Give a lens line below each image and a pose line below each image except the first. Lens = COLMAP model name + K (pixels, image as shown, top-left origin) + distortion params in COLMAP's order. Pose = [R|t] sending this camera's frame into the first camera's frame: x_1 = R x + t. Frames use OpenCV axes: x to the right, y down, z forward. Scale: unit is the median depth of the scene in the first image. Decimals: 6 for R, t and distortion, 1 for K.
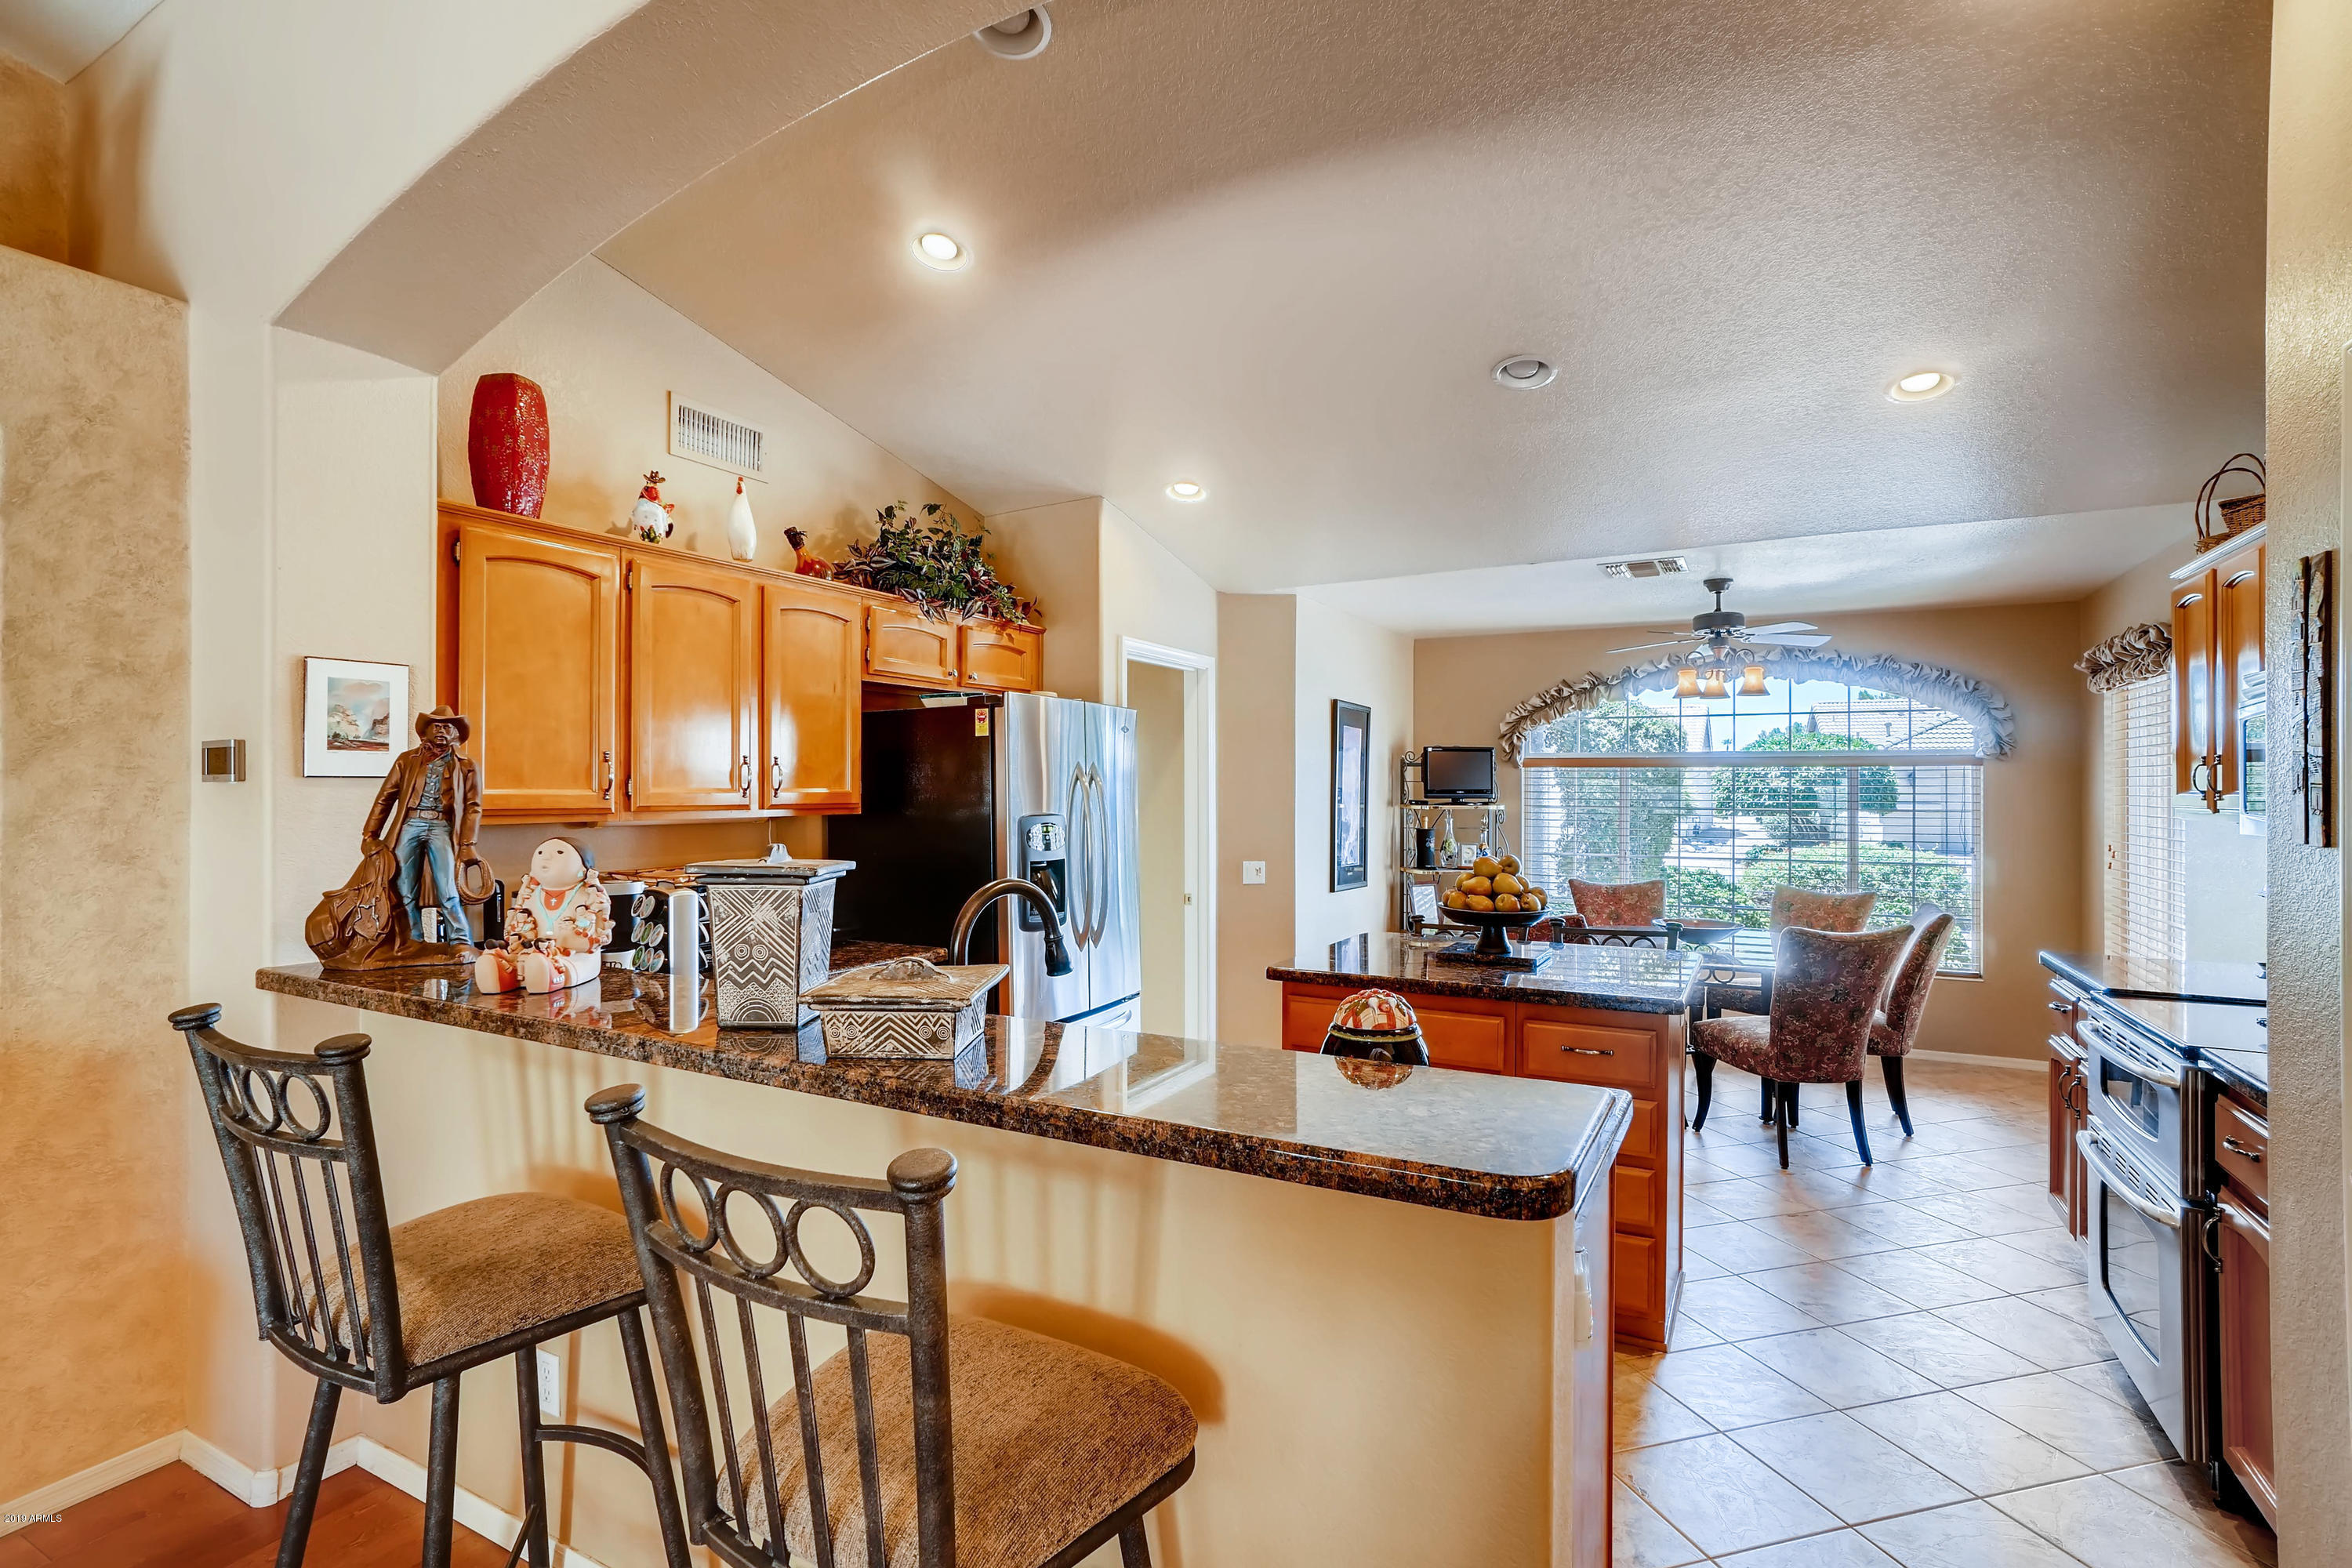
lens RADIAL K [[1126.8, 0, 1166.0], [0, 1126.8, 788.2], [0, 0, 1]] dist [-0.021025, 0.010821]
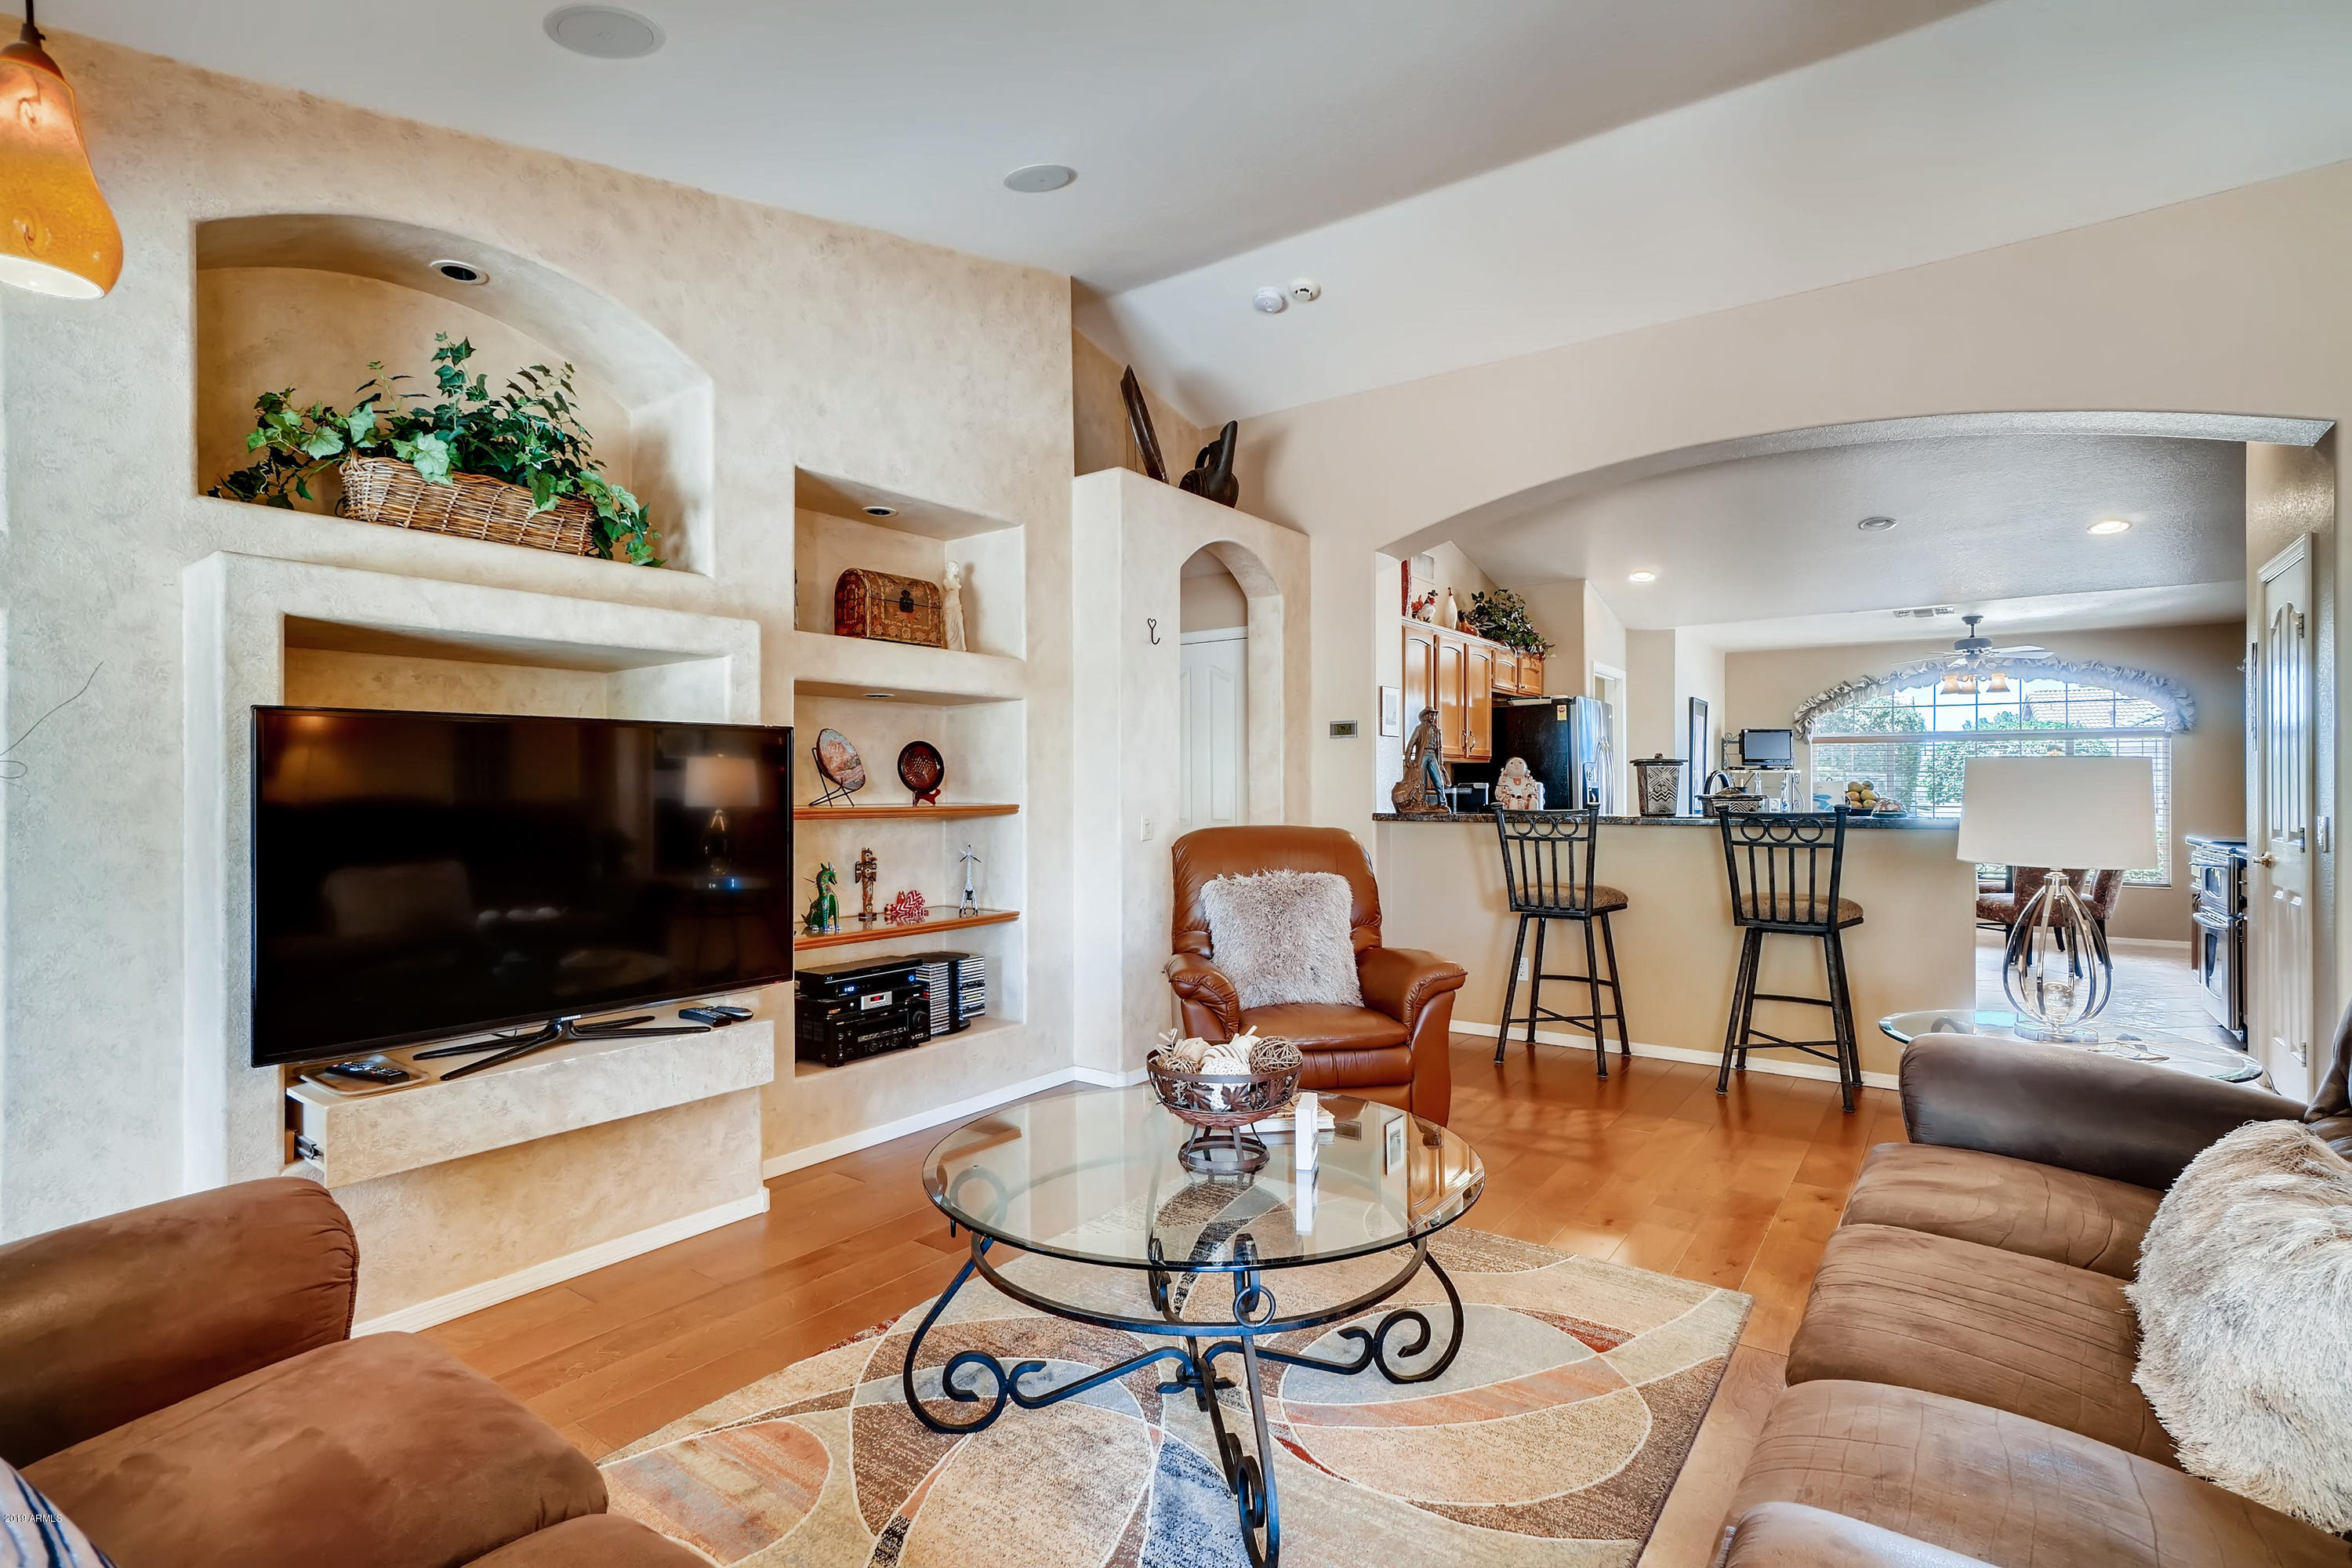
lens RADIAL K [[1126.8, 0, 1168.7], [0, 1126.8, 777.6], [0, 0, 1]] dist [-0.021025, 0.010821]
pose [[0.991572, -0.002818, -0.129530, -0.346810], [0.002006, 0.999978, -0.006393, 0.036524], [0.129545, 0.006079, 0.991555, -0.568982]]
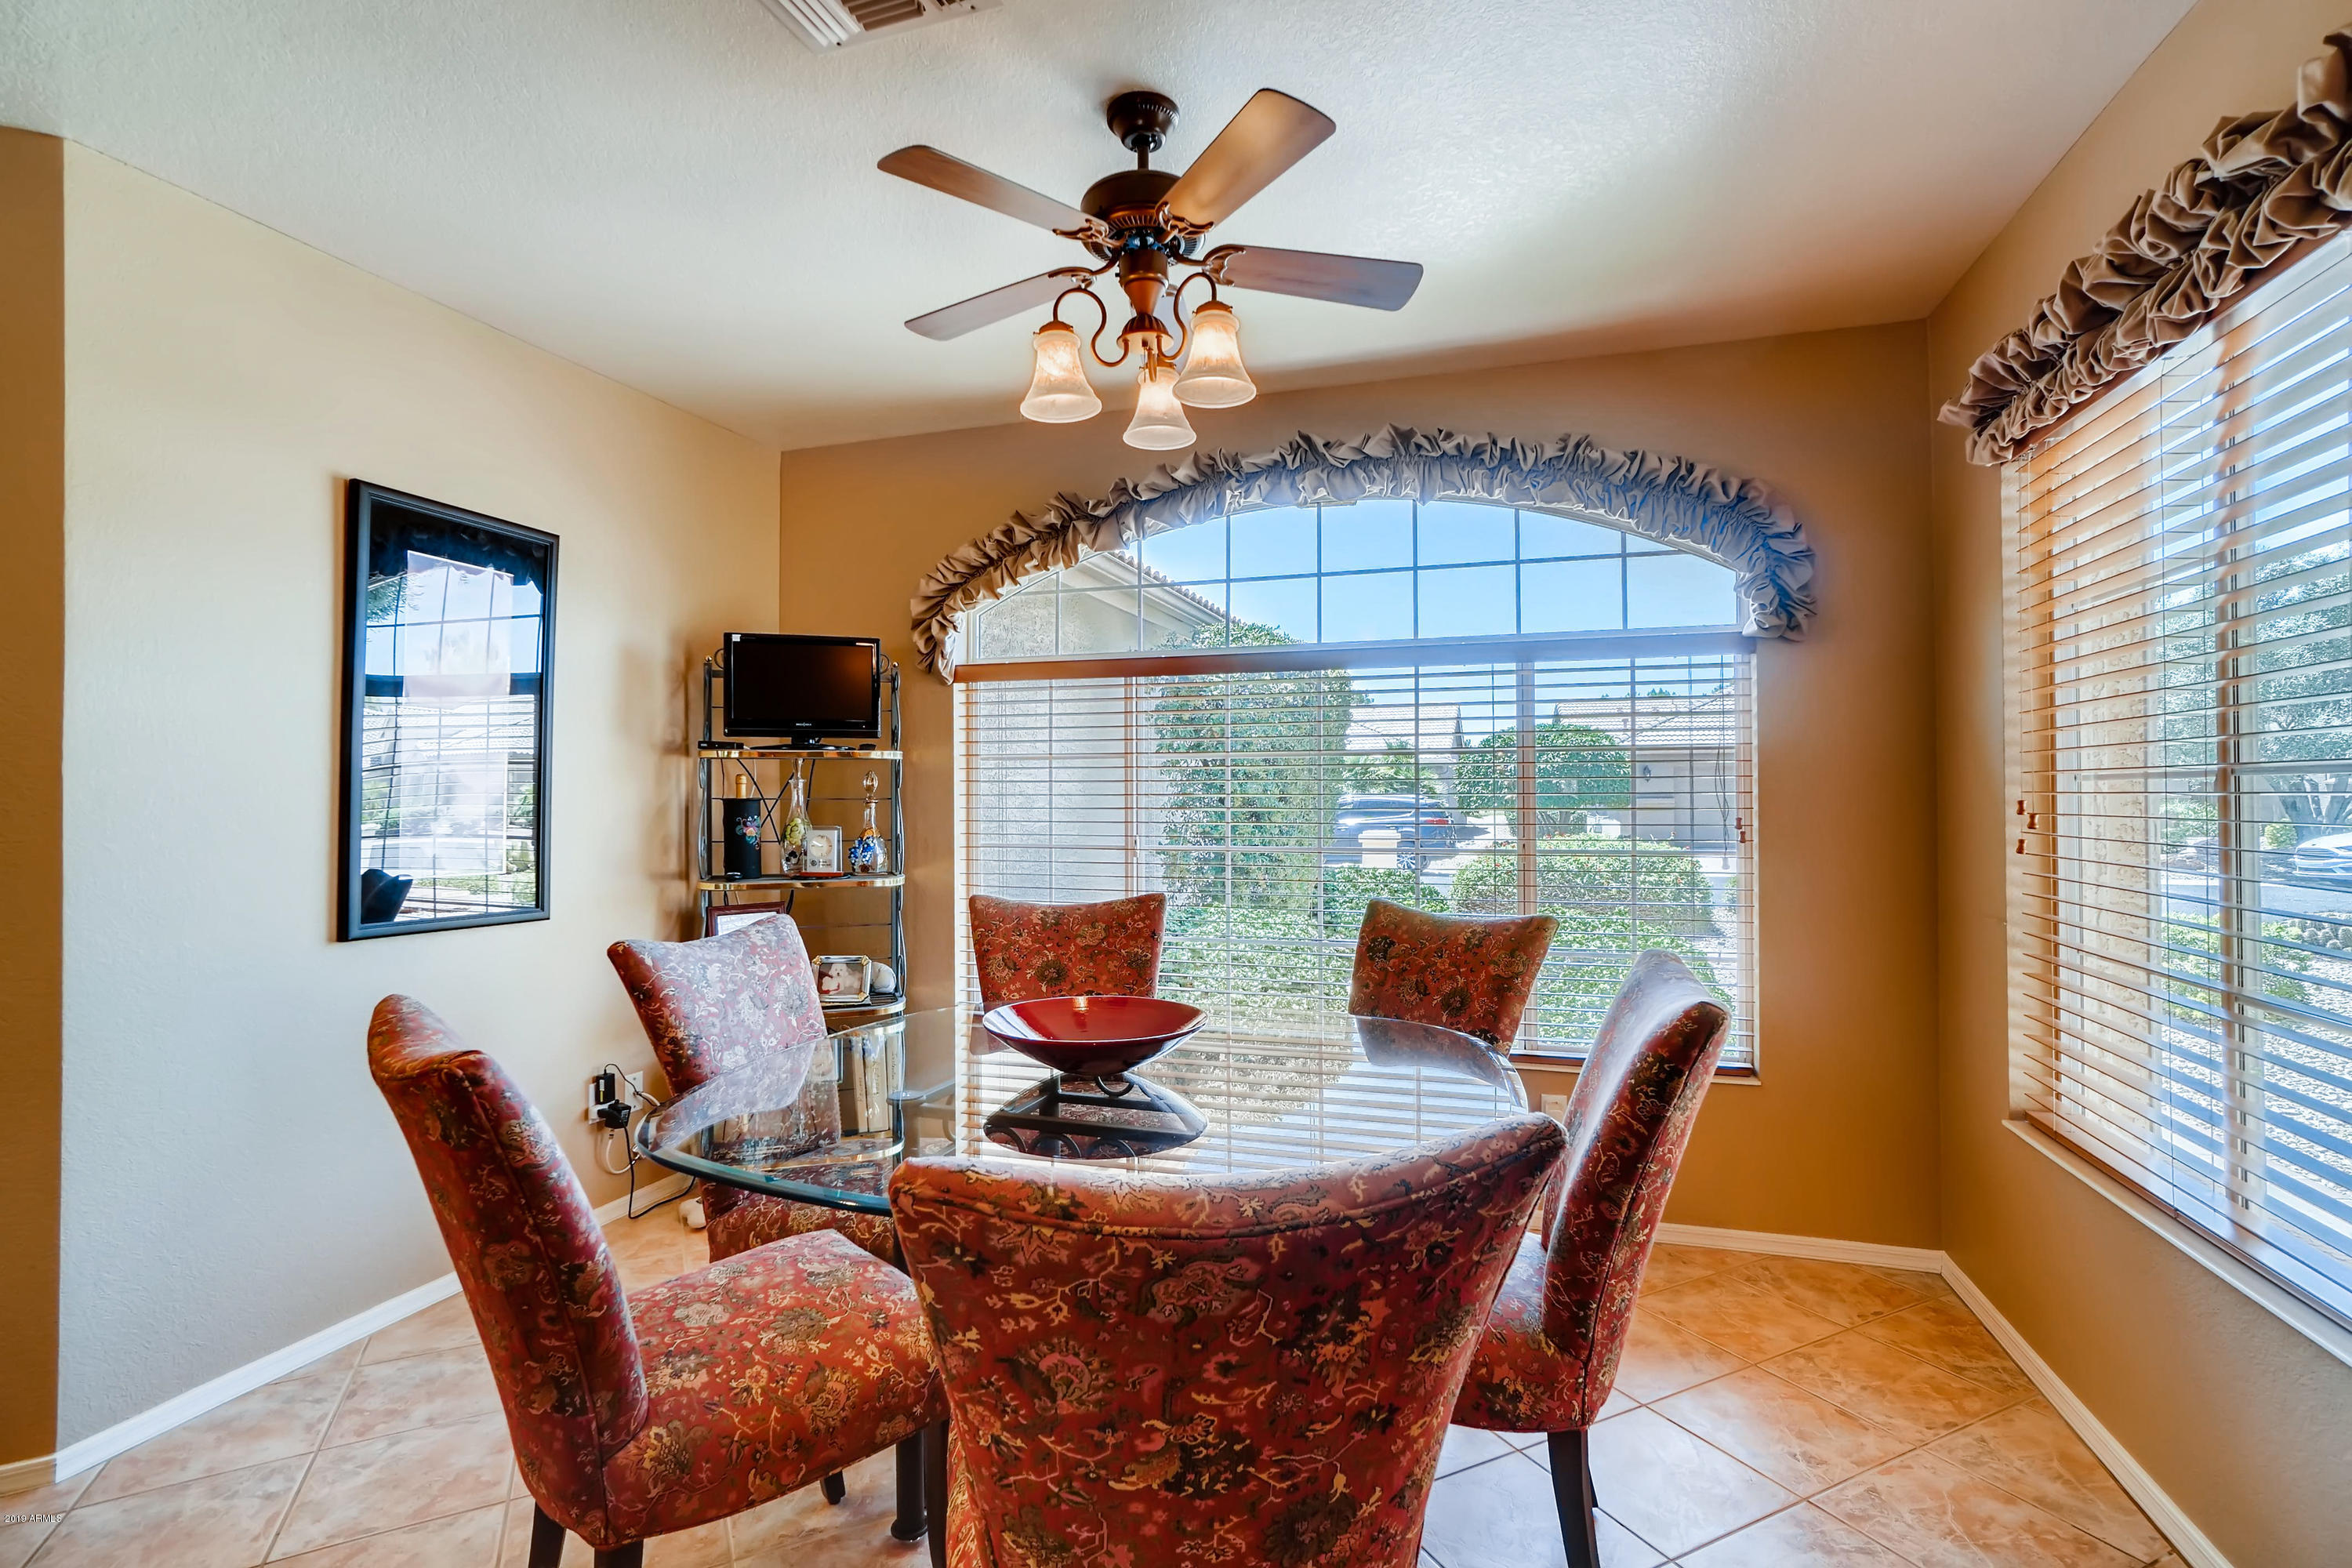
lens RADIAL K [[1126.8, 0, 1158.6], [0, 1126.8, 793.0], [0, 0, 1]] dist [-0.021025, 0.010821]
pose [[0.984423, -0.007155, 0.175671, 0.373591], [0.007745, 0.999966, -0.002674, 0.041334], [-0.175646, 0.003993, 0.984445, 0.544829]]
